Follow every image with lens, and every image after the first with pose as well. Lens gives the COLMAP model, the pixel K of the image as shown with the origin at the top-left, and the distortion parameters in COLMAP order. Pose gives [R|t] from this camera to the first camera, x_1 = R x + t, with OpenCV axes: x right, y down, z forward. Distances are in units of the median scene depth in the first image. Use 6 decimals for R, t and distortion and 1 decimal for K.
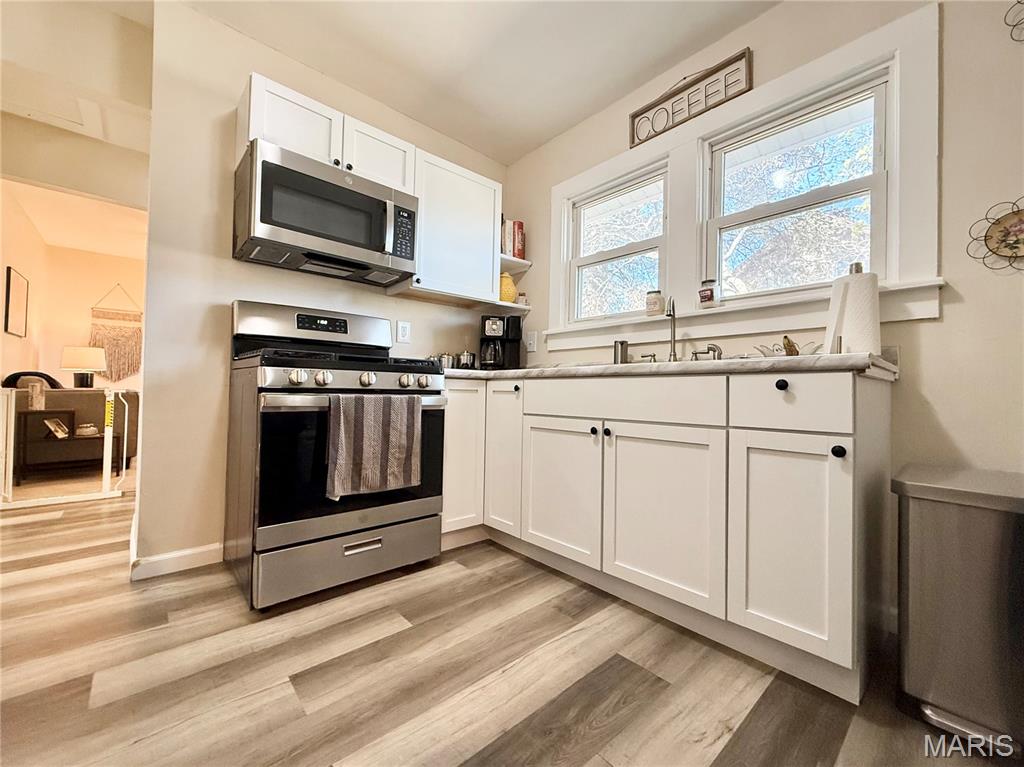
lens RADIAL K [[429.0, 0, 509.0], [0, 429.0, 380.1], [0, 0, 1]] dist [-0.001088, -0.000242]
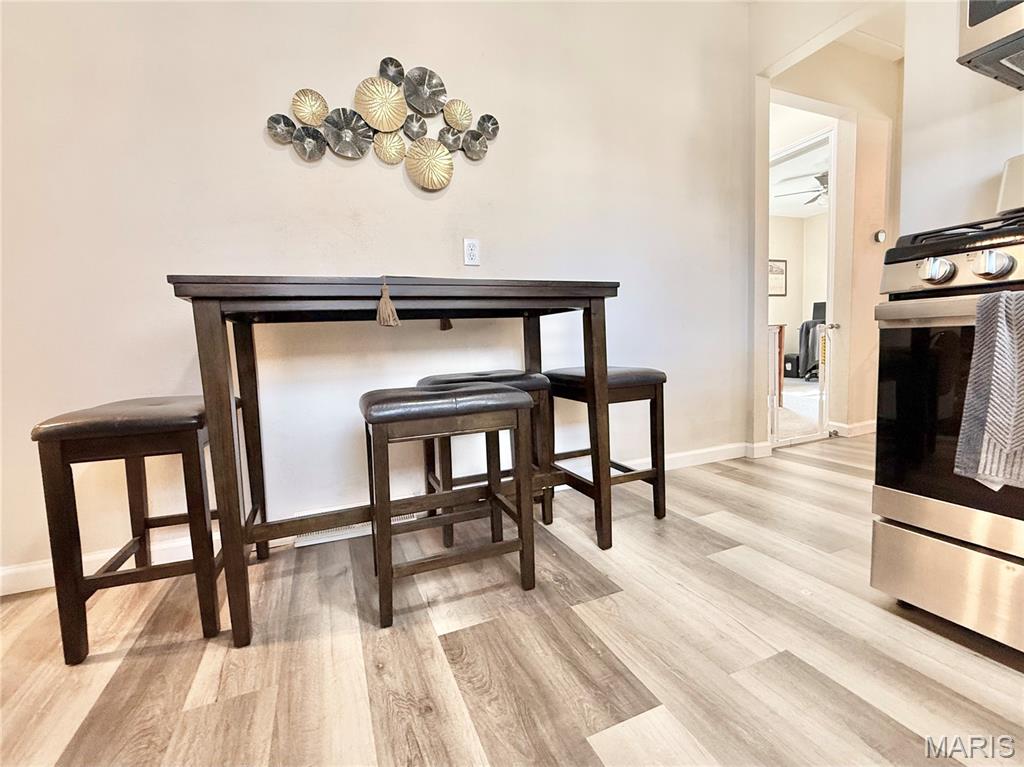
lens RADIAL K [[429.0, 0, 509.0], [0, 429.0, 380.1], [0, 0, 1]] dist [-0.001088, -0.000242]
pose [[-0.330290, 0.064260, -0.941689, 0.367178], [0.044571, 0.997629, 0.052445, 0.103644], [0.942826, -0.024650, -0.332371, 0.725557]]
